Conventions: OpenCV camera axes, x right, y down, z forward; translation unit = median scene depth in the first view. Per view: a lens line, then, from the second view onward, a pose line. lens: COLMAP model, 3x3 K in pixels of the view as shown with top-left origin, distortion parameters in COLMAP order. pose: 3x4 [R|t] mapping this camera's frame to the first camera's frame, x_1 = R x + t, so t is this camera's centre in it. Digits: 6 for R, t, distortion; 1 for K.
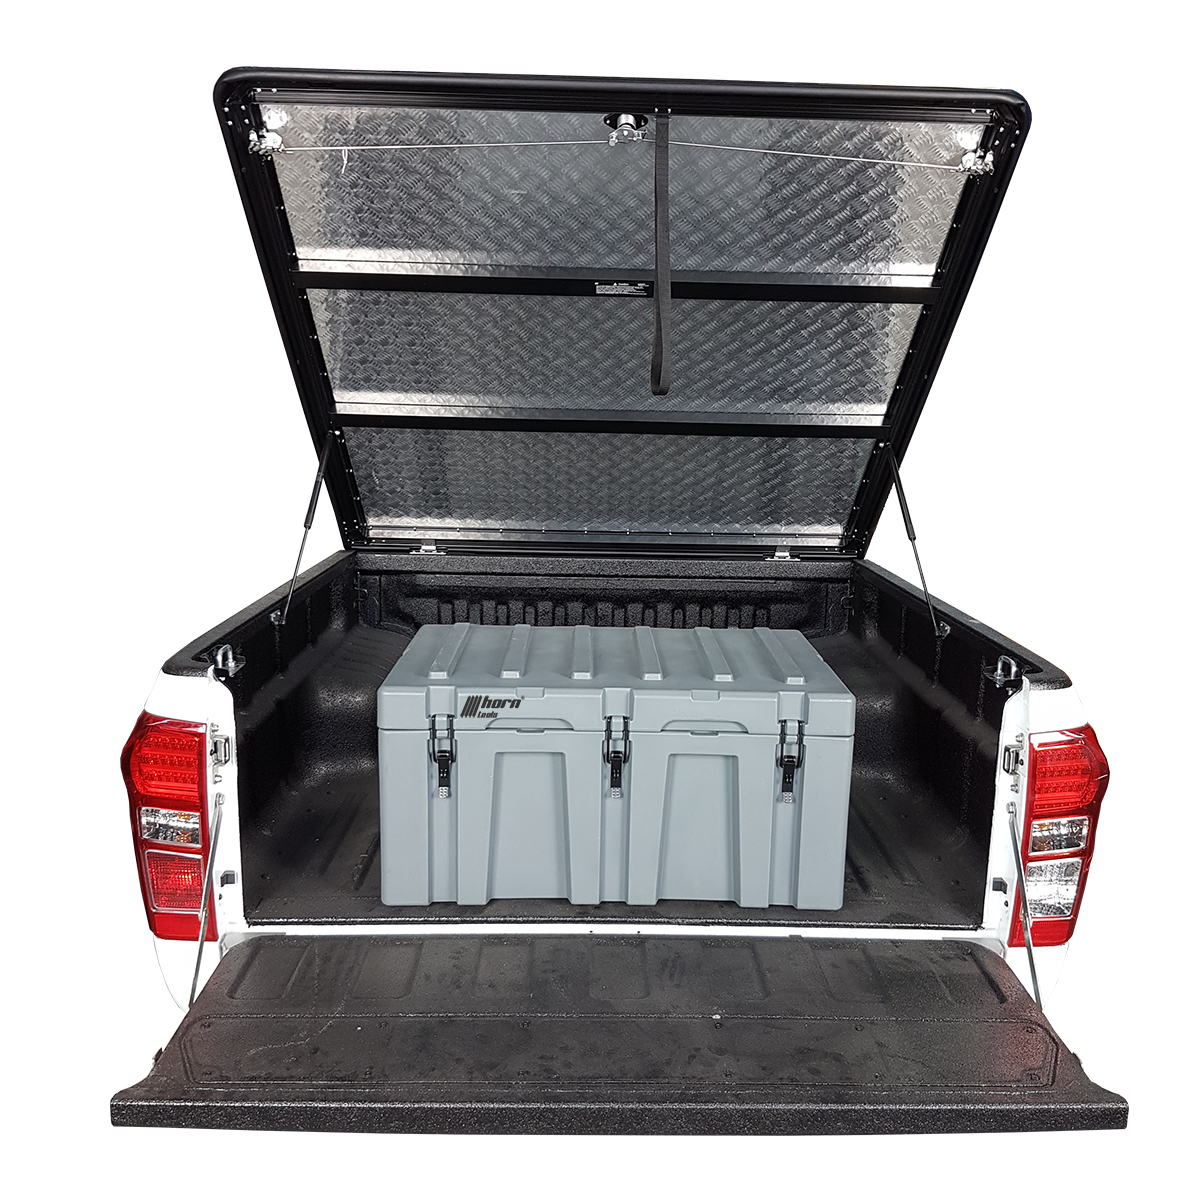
lens RADIAL K [[1140.4, 0, 621.6], [0, 1140.4, 642.6], [0, 0, 1]] dist [0.170656, -0.409328]
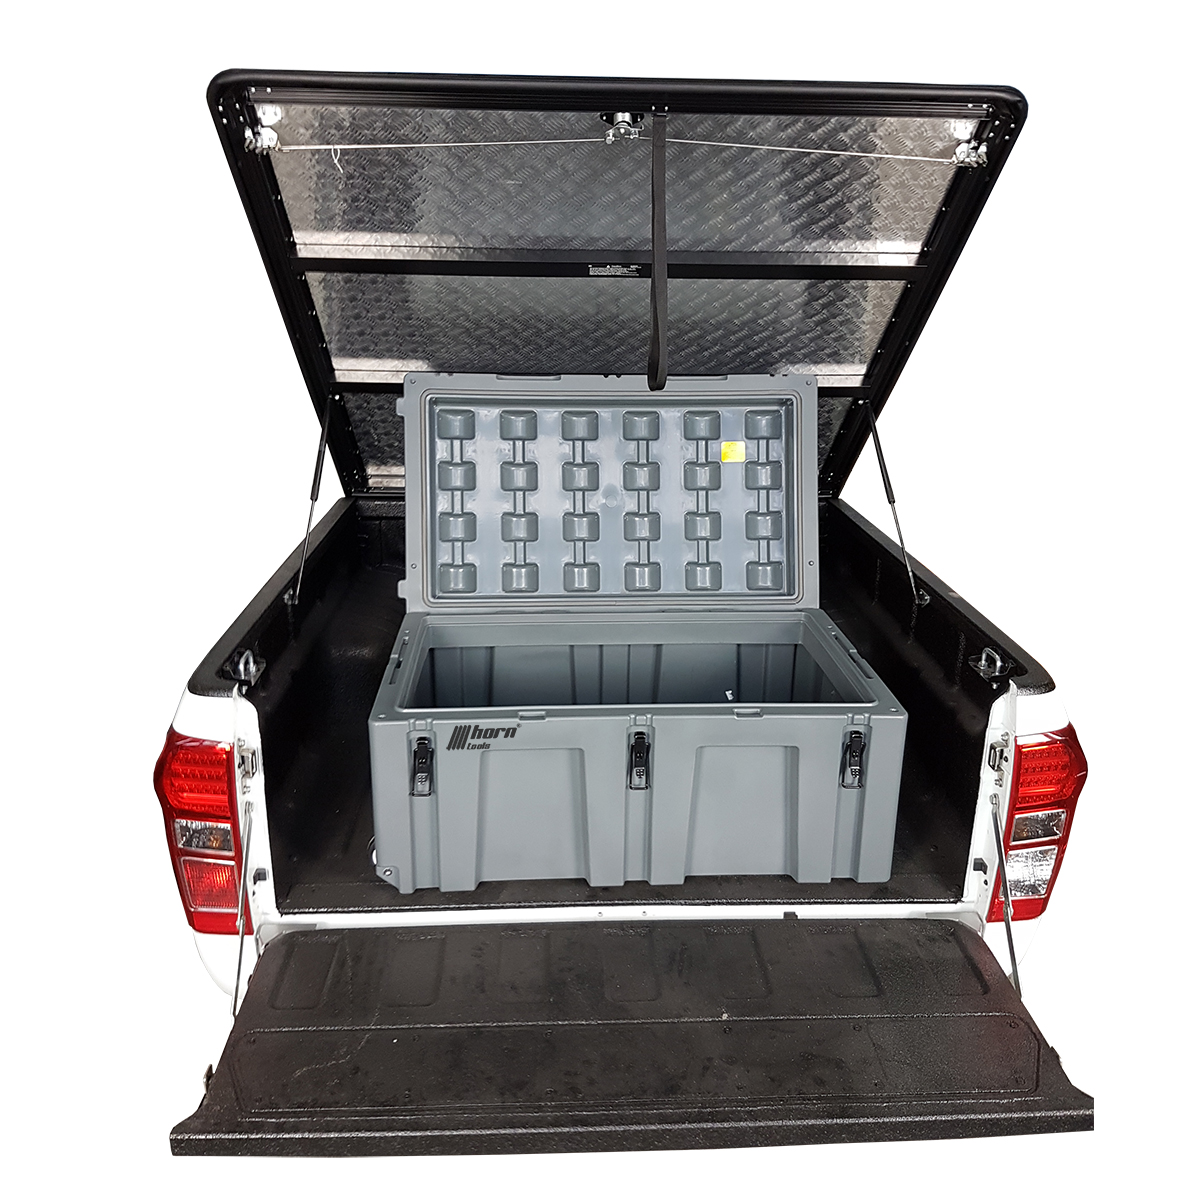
lens RADIAL K [[1043.3, 0, 600.0], [0, 1043.3, 600.0], [0, 0, 1]] dist [0.129574, -0.299028]
pose [[0.999856, -0.012643, 0.011346, -0.031642], [0.011375, 0.994340, 0.105633, -0.132806], [-0.012617, -0.105489, 0.994340, 0.052002]]
